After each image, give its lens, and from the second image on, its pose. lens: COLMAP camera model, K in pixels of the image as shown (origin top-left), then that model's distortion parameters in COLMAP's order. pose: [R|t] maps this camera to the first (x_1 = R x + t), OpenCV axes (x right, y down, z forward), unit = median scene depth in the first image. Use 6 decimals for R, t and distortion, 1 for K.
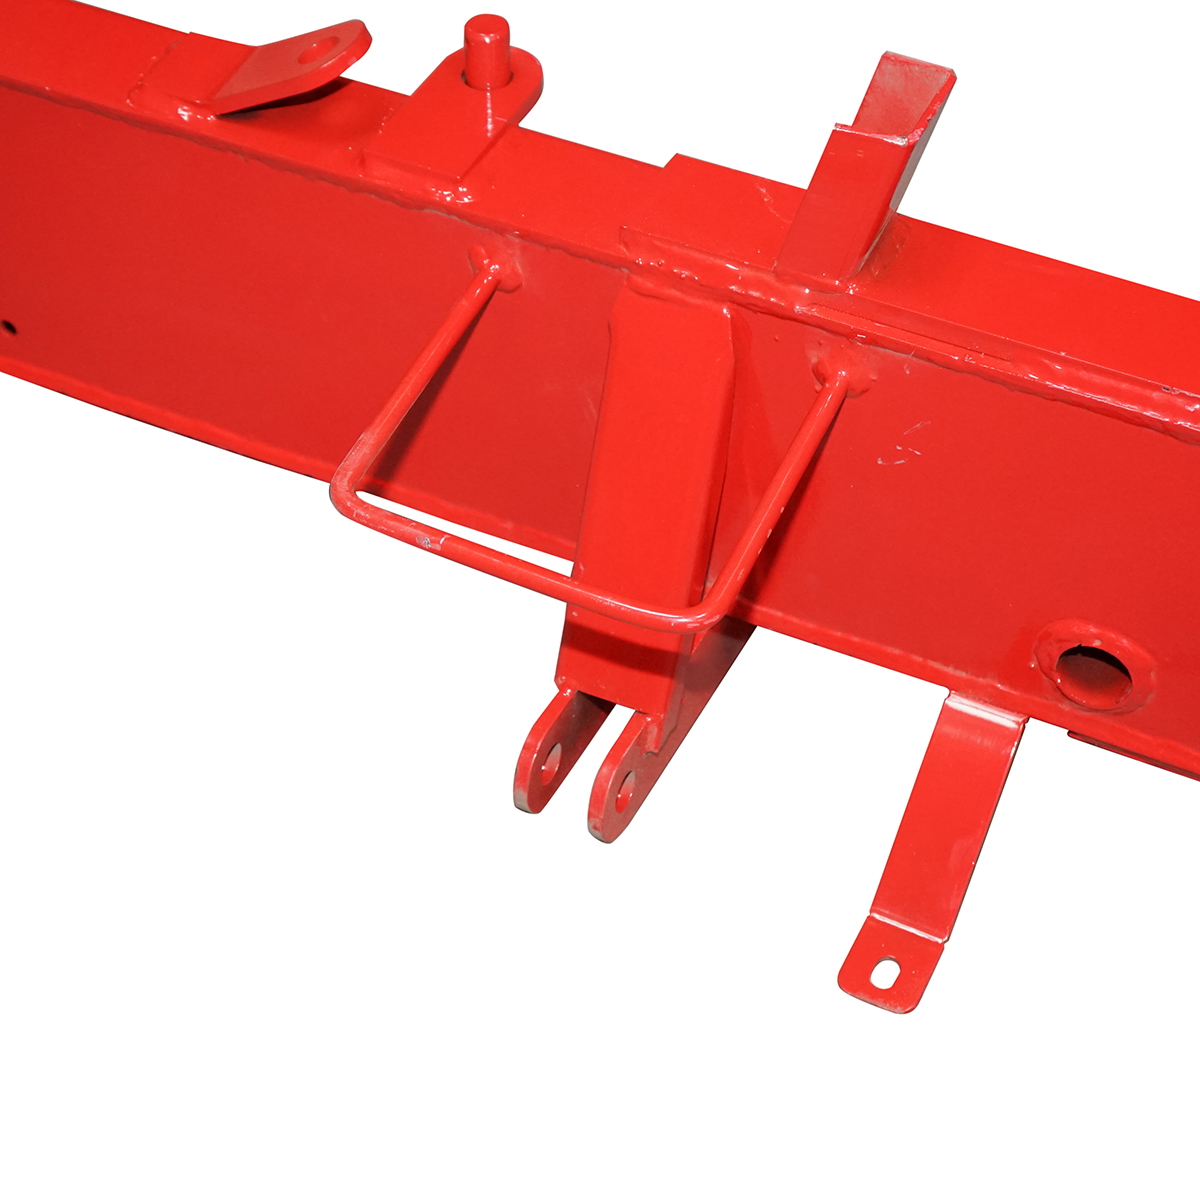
lens RADIAL K [[3078.0, 0, 600.0], [0, 3078.0, 600.0], [0, 0, 1]] dist [0.074633, -1.330128]
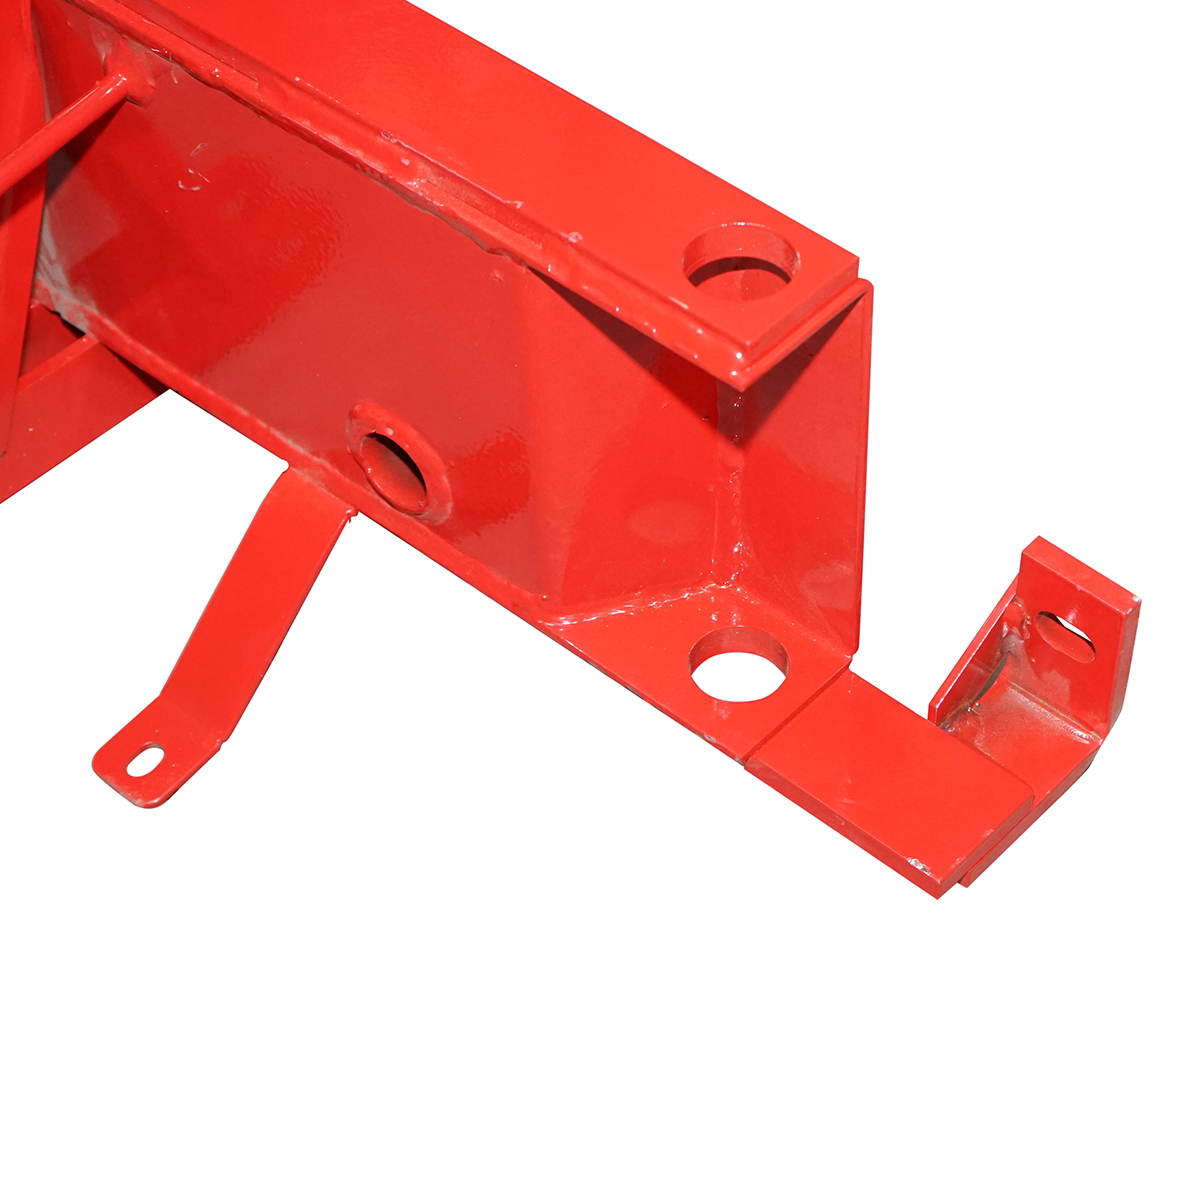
lens RADIAL K [[3078.0, 0, 600.0], [0, 3078.0, 600.0], [0, 0, 1]] dist [0.074633, -1.330128]
pose [[0.966394, 0.181174, -0.182369, 0.378762], [-0.170950, 0.982759, 0.070435, -0.010652], [0.191986, -0.036892, 0.980704, 0.149803]]
